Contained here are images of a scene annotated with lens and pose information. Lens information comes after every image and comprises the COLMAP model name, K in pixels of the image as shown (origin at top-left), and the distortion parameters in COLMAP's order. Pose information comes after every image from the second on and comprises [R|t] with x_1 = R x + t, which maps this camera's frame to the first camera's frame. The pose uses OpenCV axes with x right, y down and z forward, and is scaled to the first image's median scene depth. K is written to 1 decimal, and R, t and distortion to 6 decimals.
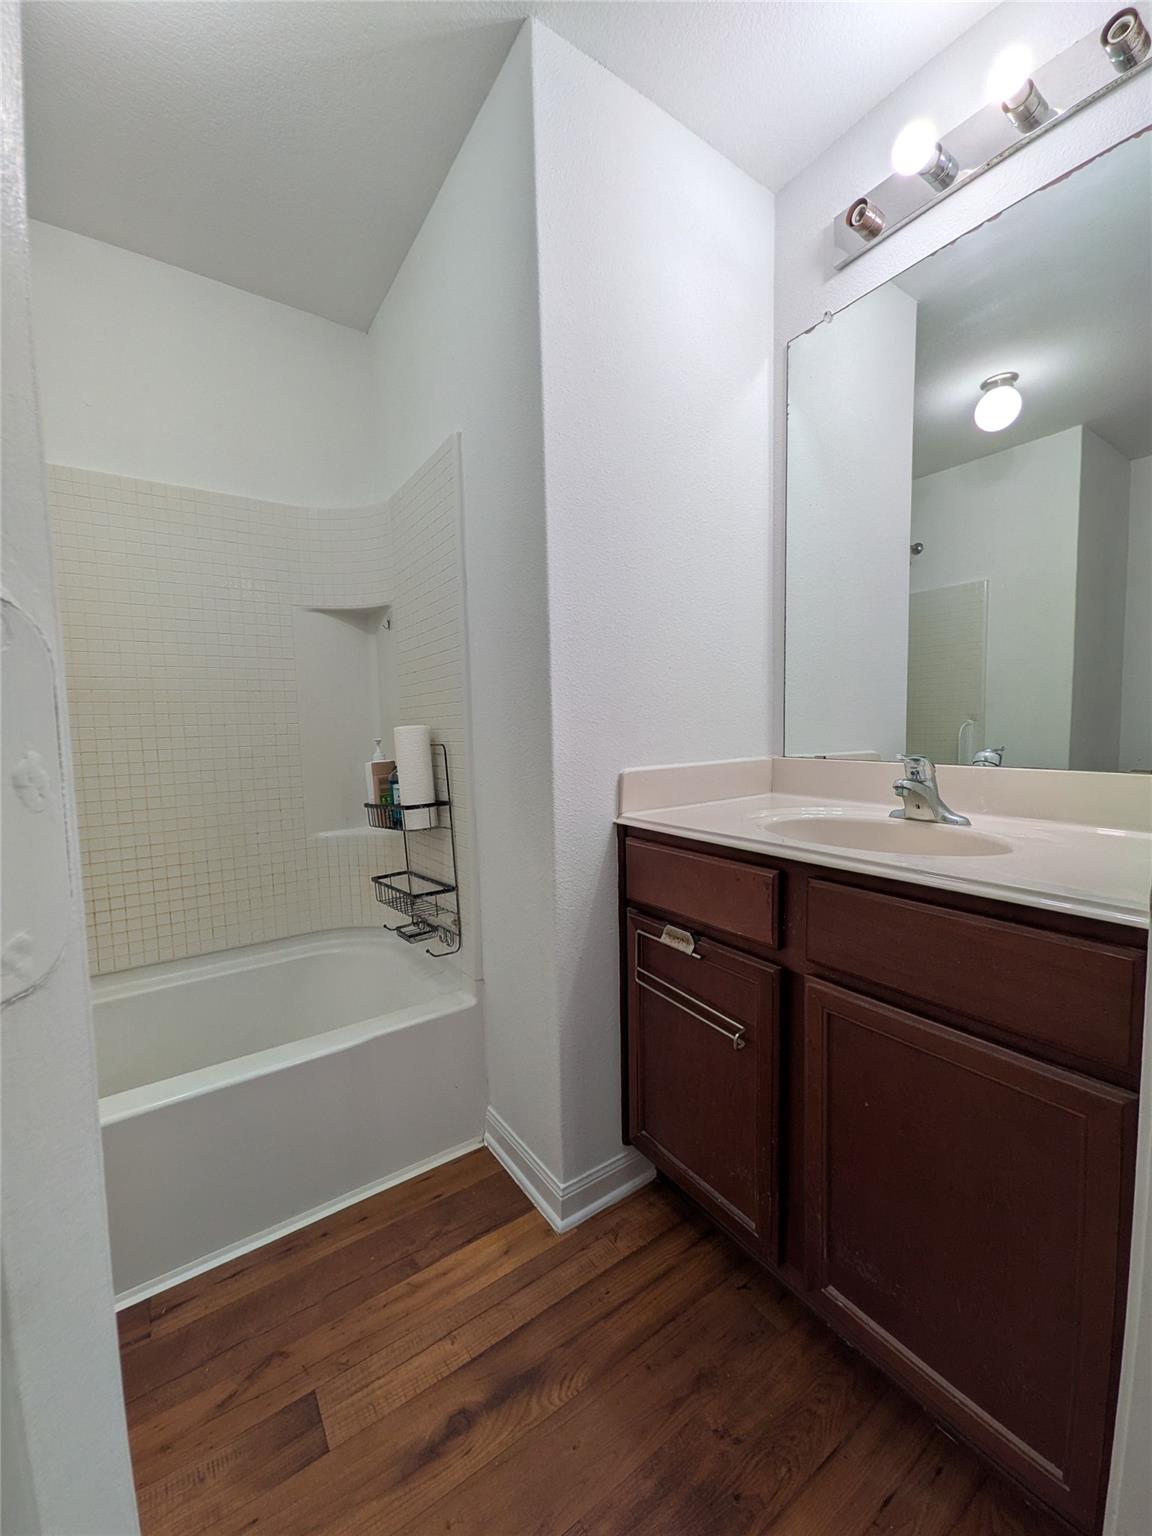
lens RADIAL K [[603.9, 0, 581.0], [0, 603.9, 779.8], [0, 0, 1]] dist [0.013120, -0.005112]
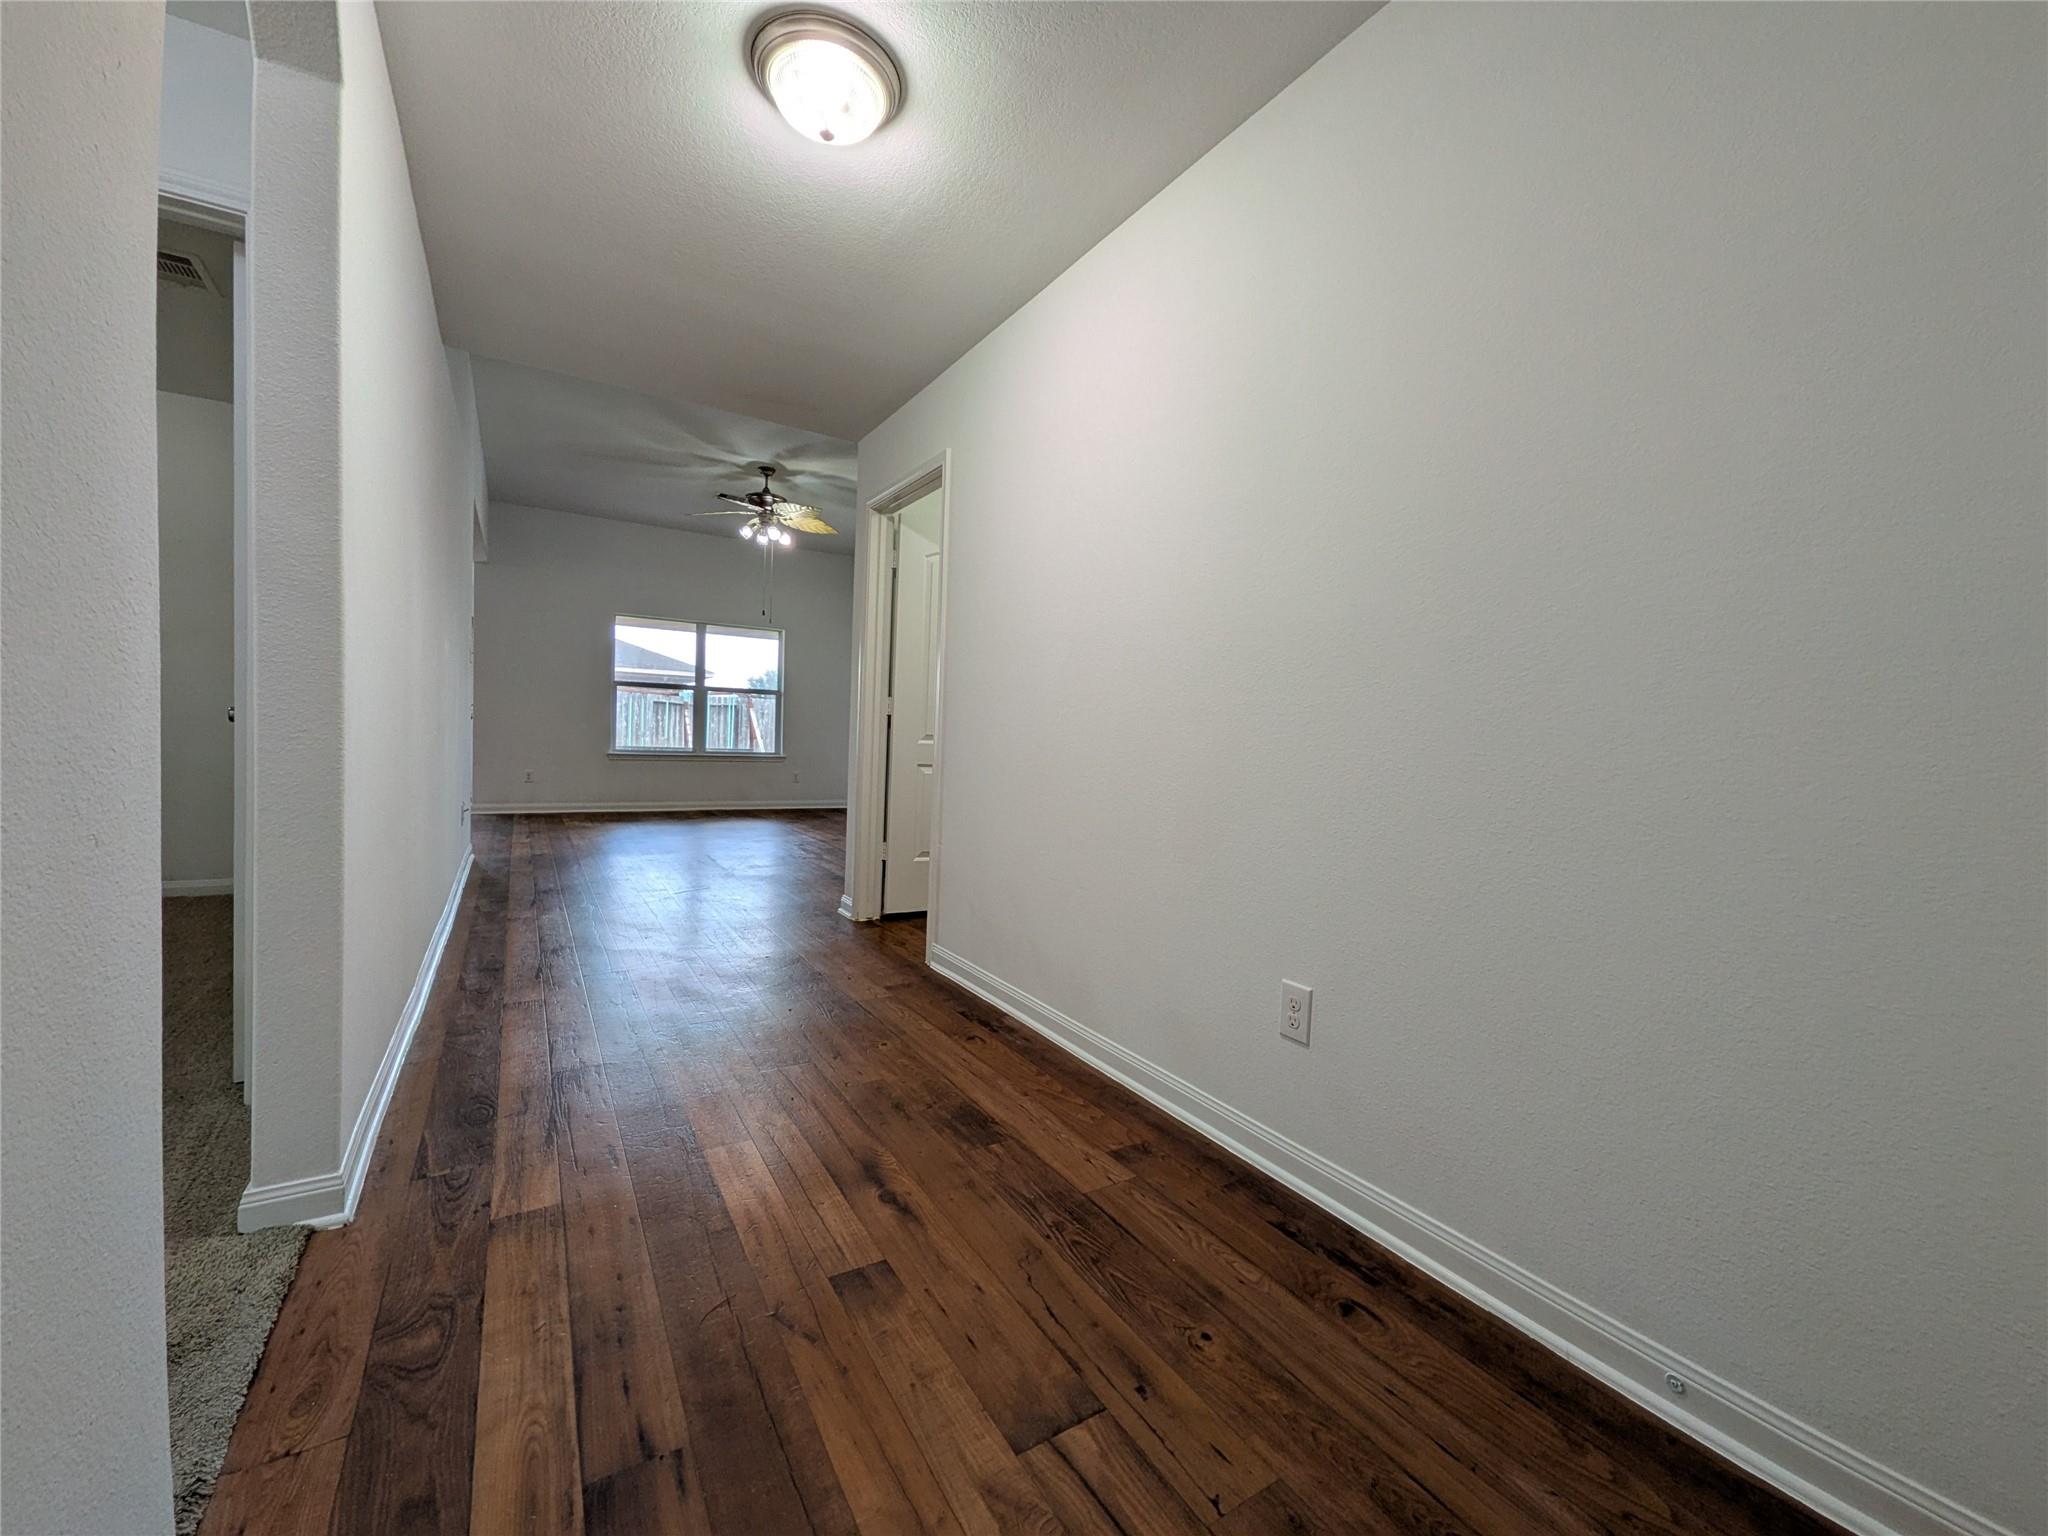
lens RADIAL K [[805.2, 0, 1022.3], [0, 805.2, 770.1], [0, 0, 1]] dist [0.013120, -0.005112]
pose [[0.044615, -0.015580, 0.998883, -1.733682], [0.053872, 0.998461, 0.013168, 0.131407], [-0.997551, 0.053224, 0.045385, 0.543453]]
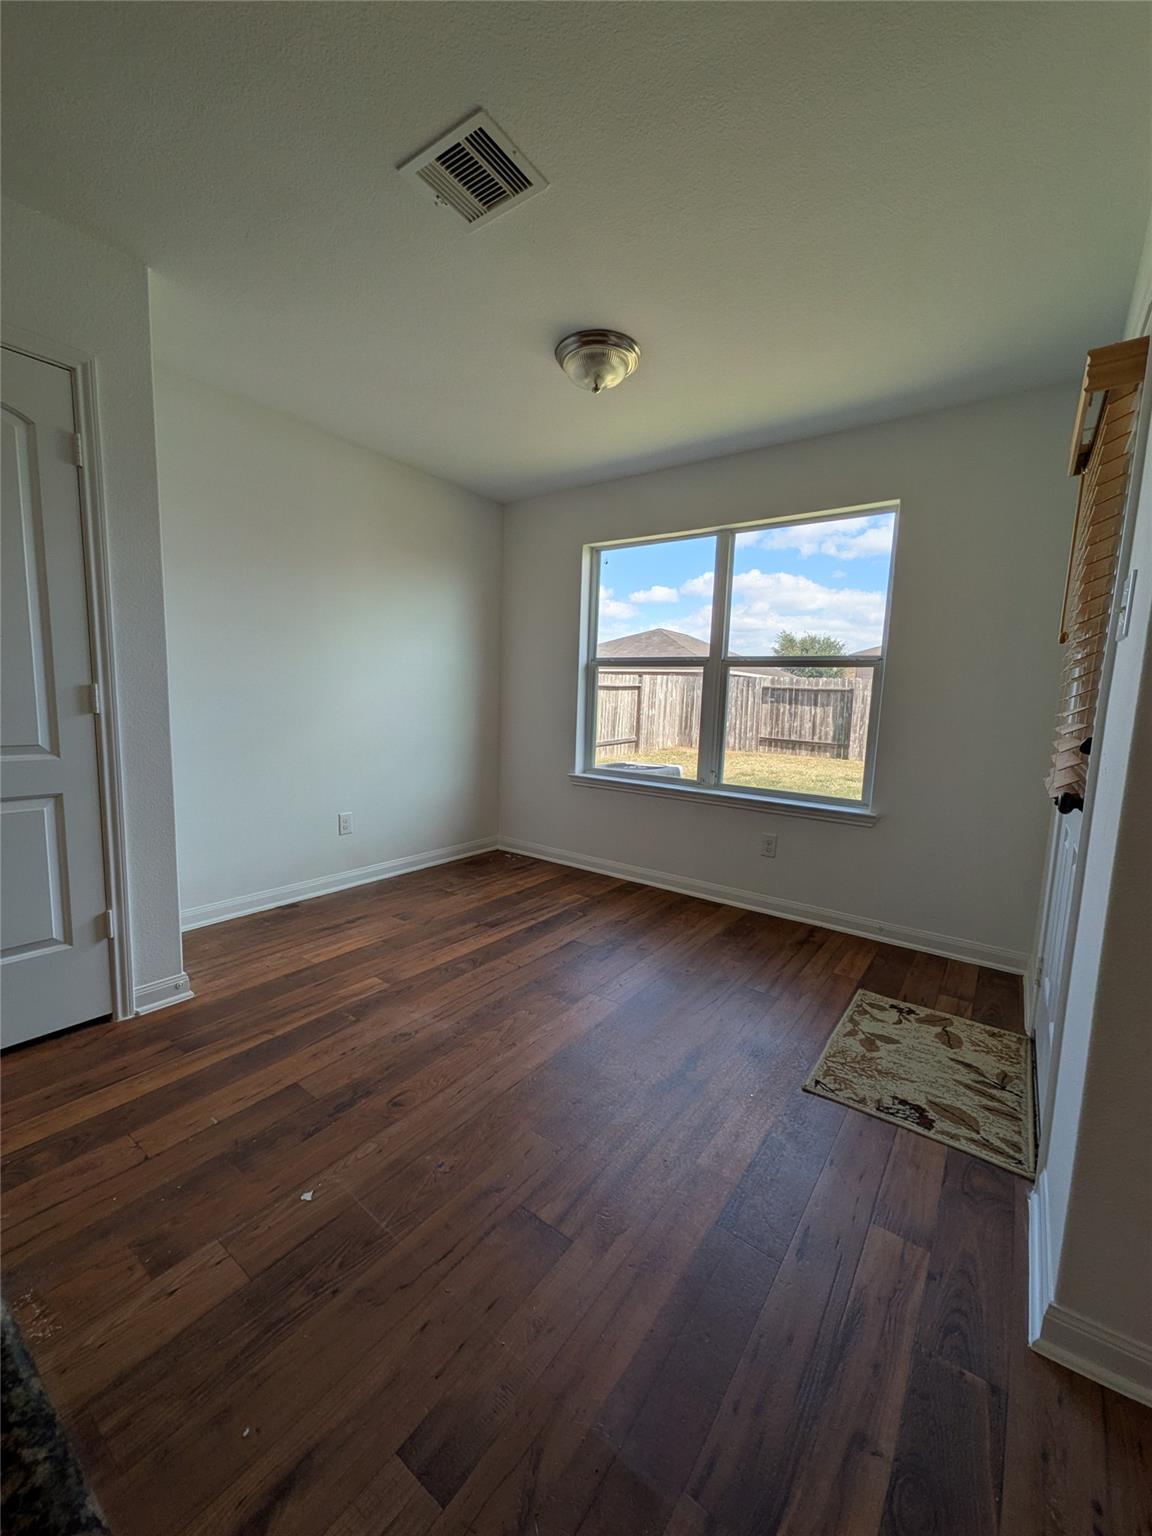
lens RADIAL K [[603.9, 0, 576.6], [0, 603.9, 768.3], [0, 0, 1]] dist [0.013120, -0.005112]
pose [[-0.942901, 0.028071, -0.331887, -0.348718], [-0.046736, 0.975433, 0.215282, -0.185626], [0.329777, 0.218501, -0.918425, 1.563235]]
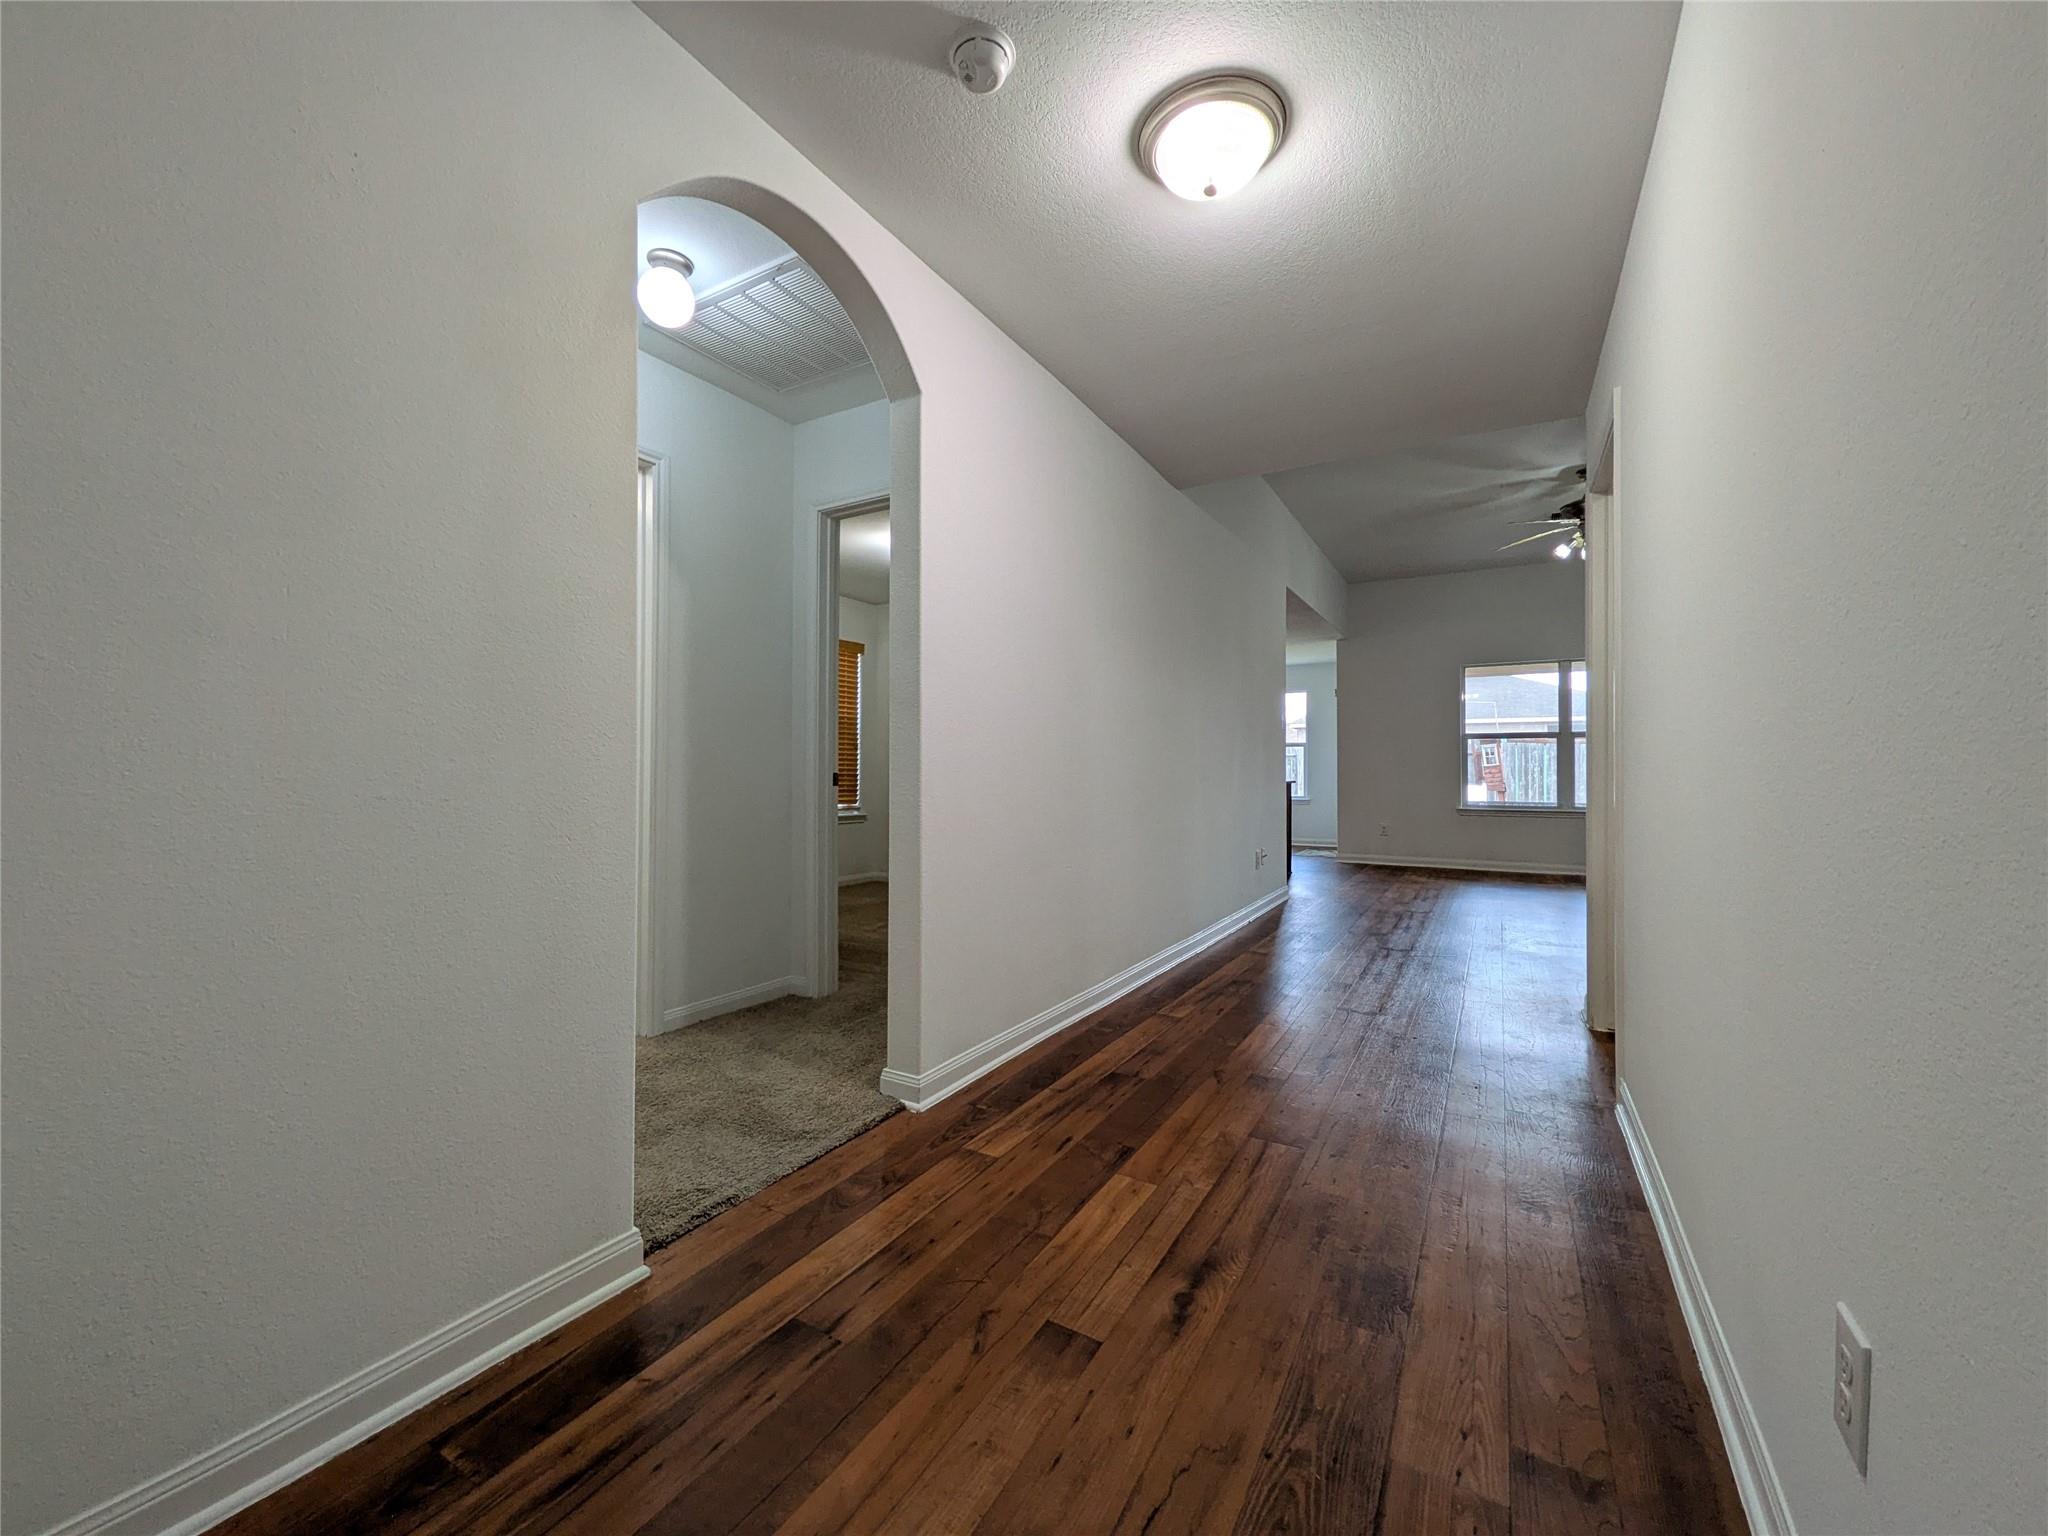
lens RADIAL K [[805.2, 0, 1021.9], [0, 805.2, 768.6], [0, 0, 1]] dist [0.013120, -0.005112]
pose [[0.906215, 0.028436, 0.421859, -1.065128], [0.014810, 0.994989, -0.098882, 0.180931], [-0.422557, 0.095856, 0.901253, -0.328234]]
